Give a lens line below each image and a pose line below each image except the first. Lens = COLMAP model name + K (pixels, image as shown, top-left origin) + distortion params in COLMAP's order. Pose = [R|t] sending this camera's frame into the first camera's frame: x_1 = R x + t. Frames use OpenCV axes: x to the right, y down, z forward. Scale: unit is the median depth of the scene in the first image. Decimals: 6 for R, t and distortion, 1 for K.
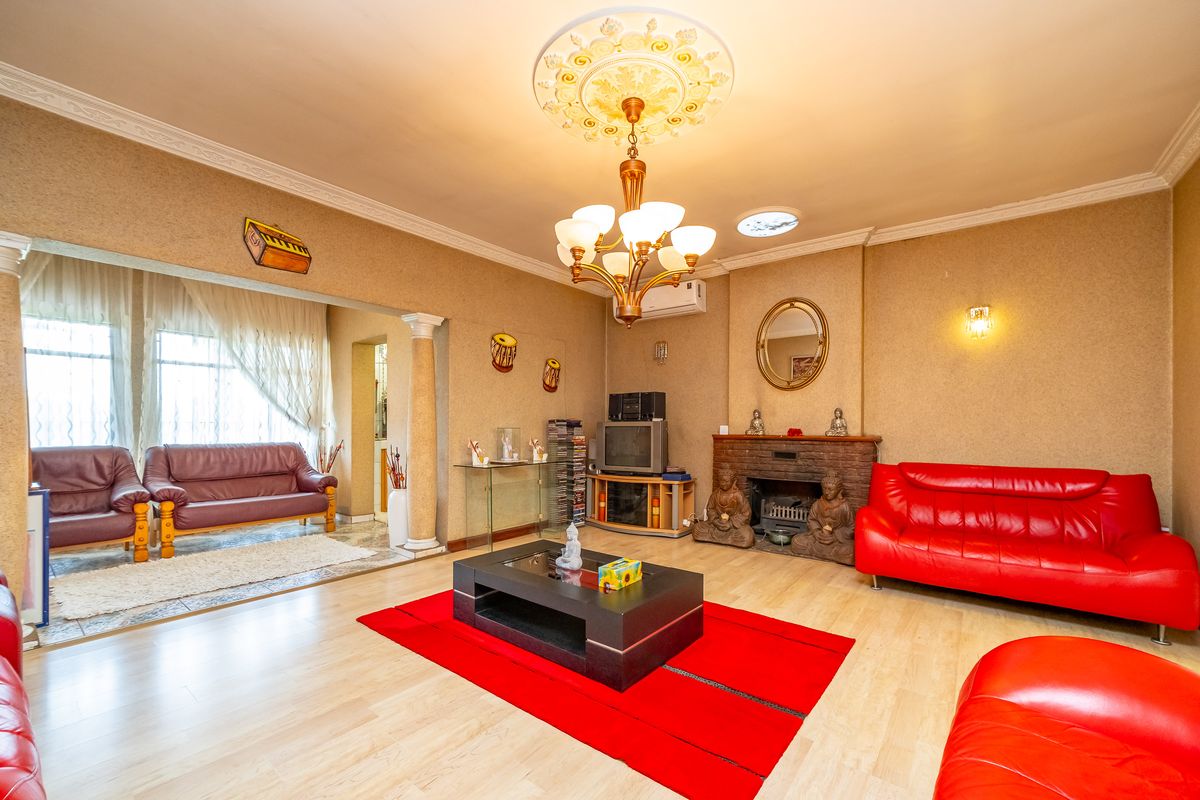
lens RADIAL K [[482.8, 0, 595.4], [0, 482.8, 427.8], [0, 0, 1]] dist [-0.003951, -0.000611]
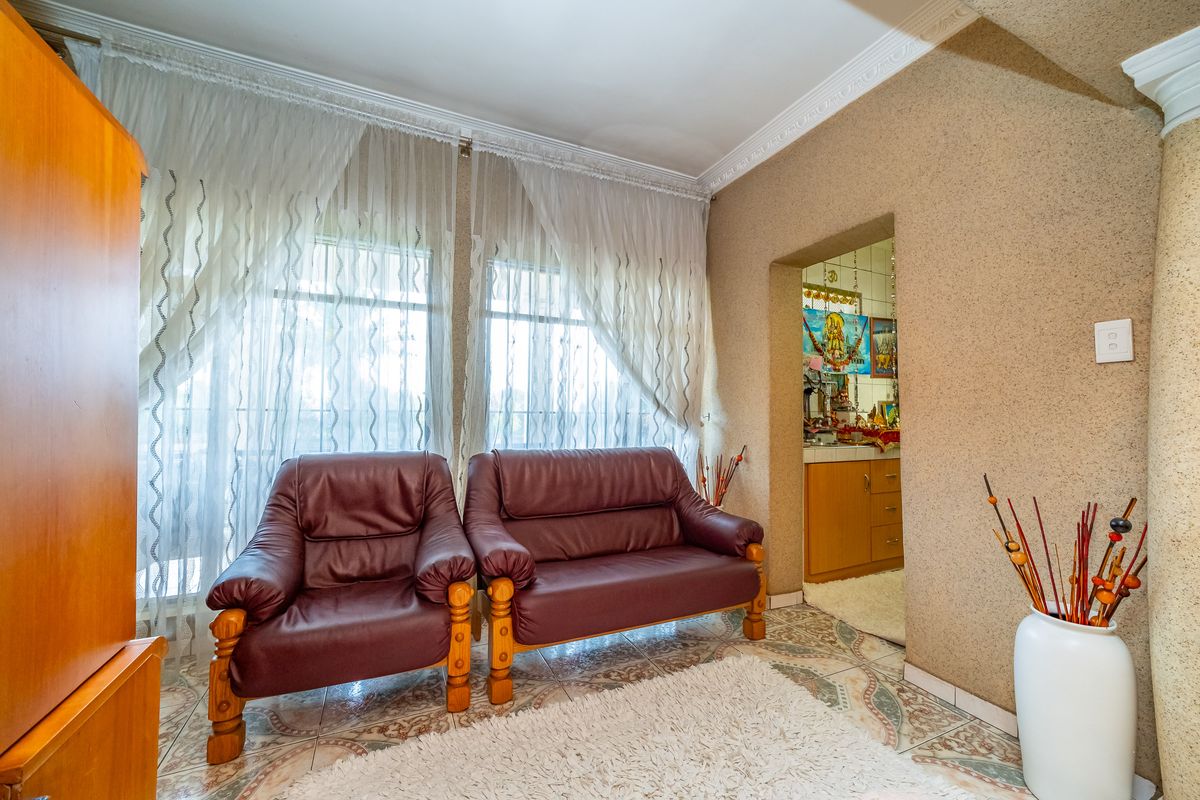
lens RADIAL K [[482.8, 0, 606.3], [0, 482.8, 401.2], [0, 0, 1]] dist [-0.003951, -0.000611]
pose [[0.893588, -0.006870, -0.448836, -0.504225], [-0.011101, 0.999239, -0.037395, -0.003831], [0.448751, 0.038398, 0.892831, 0.530512]]
